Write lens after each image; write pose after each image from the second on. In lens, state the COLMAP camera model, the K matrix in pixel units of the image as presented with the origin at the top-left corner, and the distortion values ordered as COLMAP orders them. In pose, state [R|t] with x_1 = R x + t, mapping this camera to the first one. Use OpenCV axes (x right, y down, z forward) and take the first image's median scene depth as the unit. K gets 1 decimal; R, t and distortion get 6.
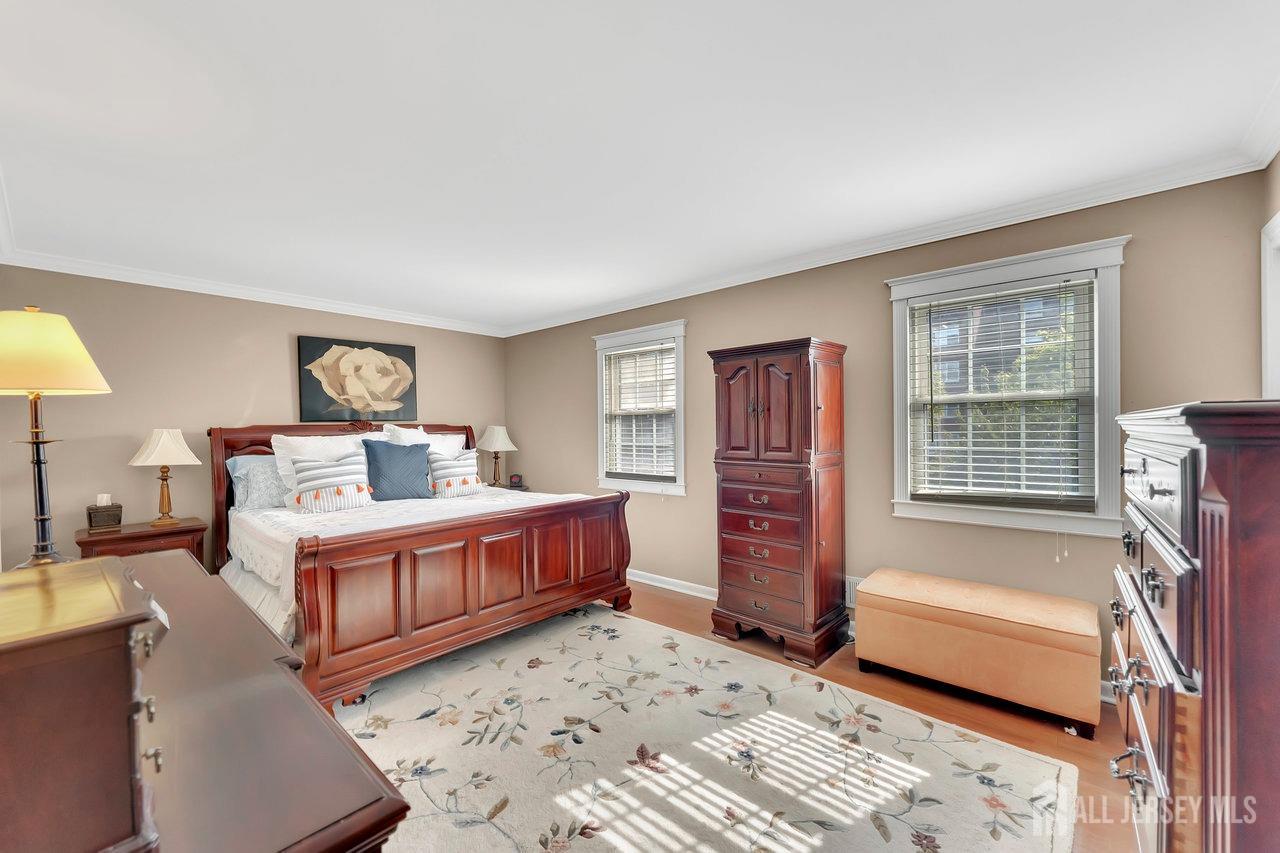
lens RADIAL K [[511.4, 0, 632.1], [0, 511.4, 425.7], [0, 0, 1]] dist [-0.001259, 0.000077]
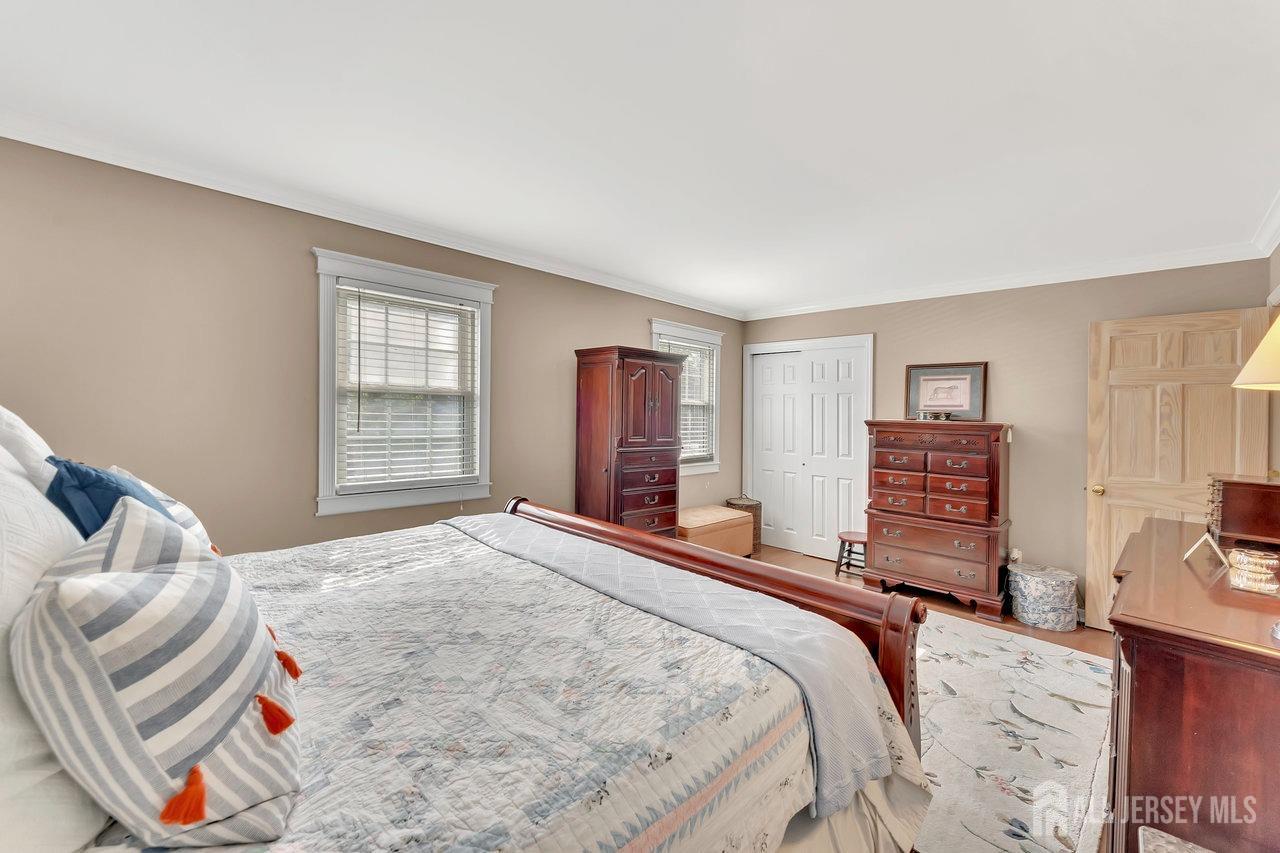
lens RADIAL K [[515.8, 0, 637.8], [0, 515.8, 419.1], [0, 0, 1]] dist [0.000301, 0.000094]
pose [[0.051721, 0.002340, 0.998659, -0.697772], [-0.028445, 0.999595, -0.000869, 0.004397], [-0.998256, -0.028362, 0.051766, 0.690550]]
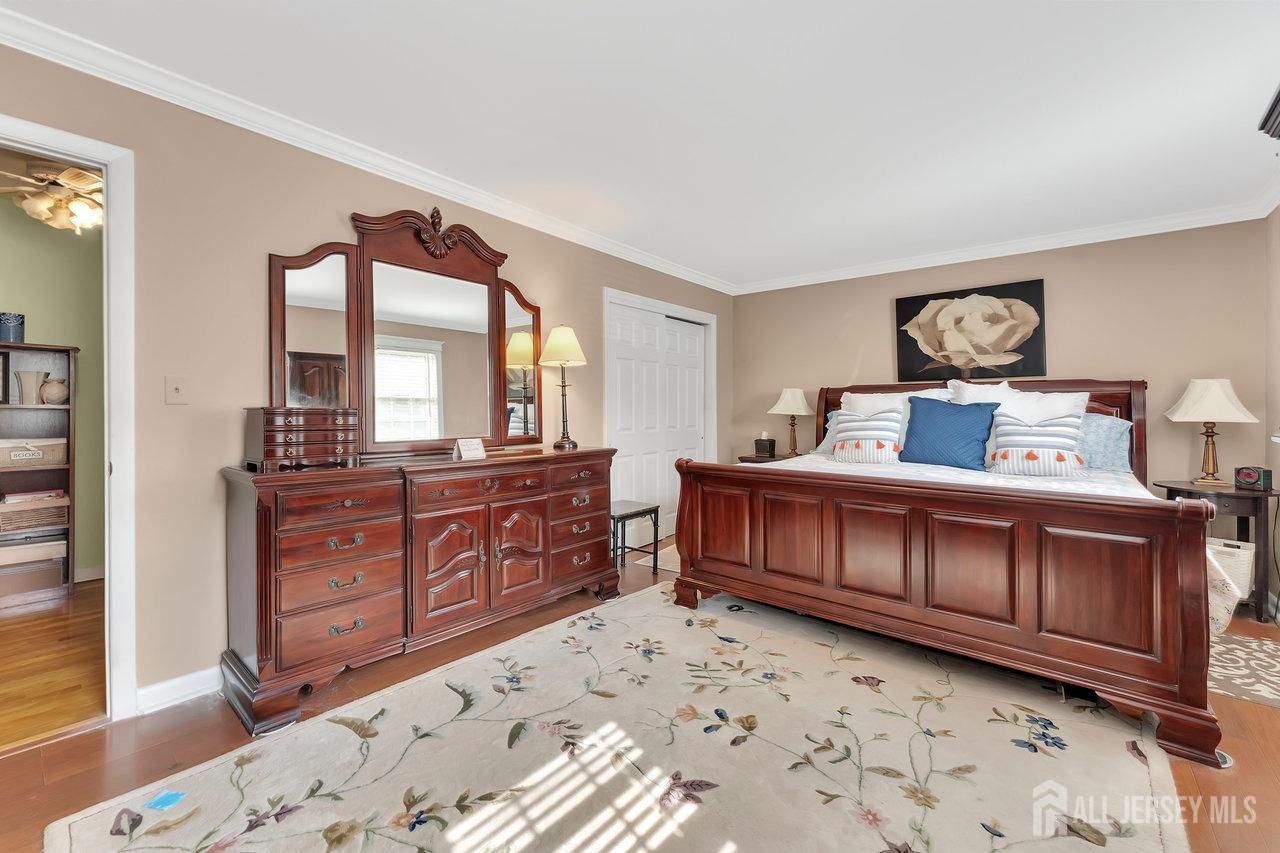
lens RADIAL K [[513.8, 0, 641.9], [0, 513.8, 407.2], [0, 0, 1]] dist [0.001882, 0.000237]
pose [[0.047399, 0.008977, -0.998836, 0.374704], [-0.001893, 0.999959, 0.008897, 0.036959], [0.998874, 0.001469, 0.047414, 0.429527]]
